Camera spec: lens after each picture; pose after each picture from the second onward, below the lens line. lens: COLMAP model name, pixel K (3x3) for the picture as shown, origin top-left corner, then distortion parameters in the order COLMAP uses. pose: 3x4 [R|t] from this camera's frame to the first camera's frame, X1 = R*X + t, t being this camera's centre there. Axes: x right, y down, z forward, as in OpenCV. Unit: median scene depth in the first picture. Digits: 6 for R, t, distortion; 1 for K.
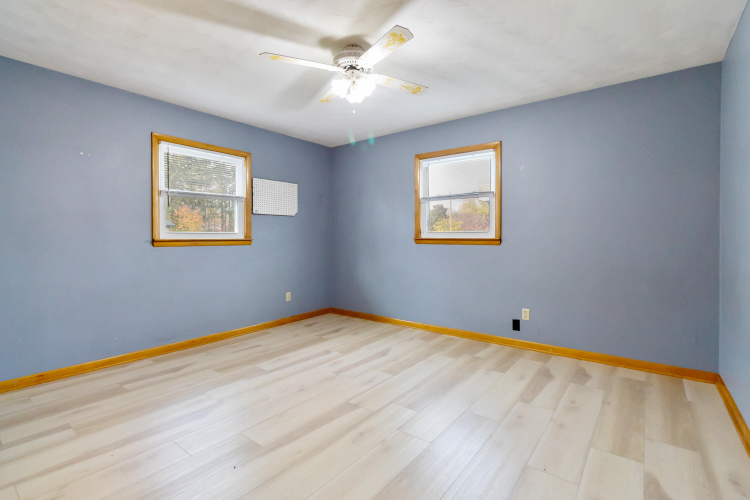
lens RADIAL K [[350.0, 0, 377.4], [0, 350.0, 233.2], [0, 0, 1]] dist [-0.000066, 0.000109]
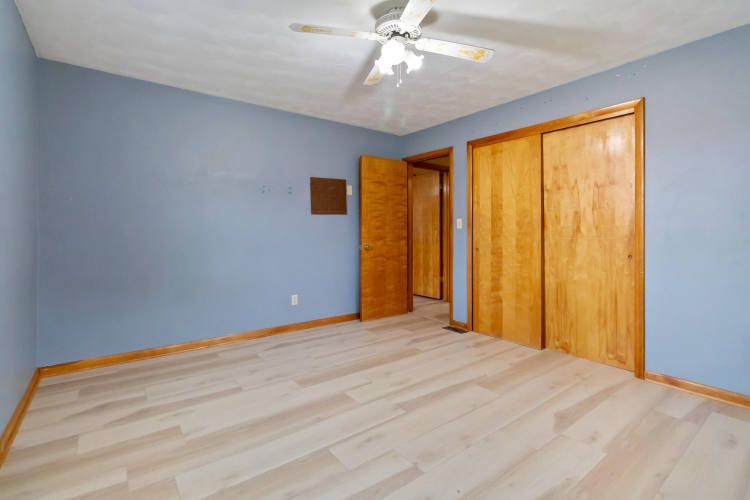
lens RADIAL K [[350.0, 0, 377.4], [0, 350.0, 233.2], [0, 0, 1]] dist [-0.000066, 0.000109]
pose [[-0.965804, -0.000346, 0.259272, -0.230054], [-0.001460, 0.999991, -0.004104, 0.018845], [-0.259268, -0.004342, -0.965796, 1.778151]]
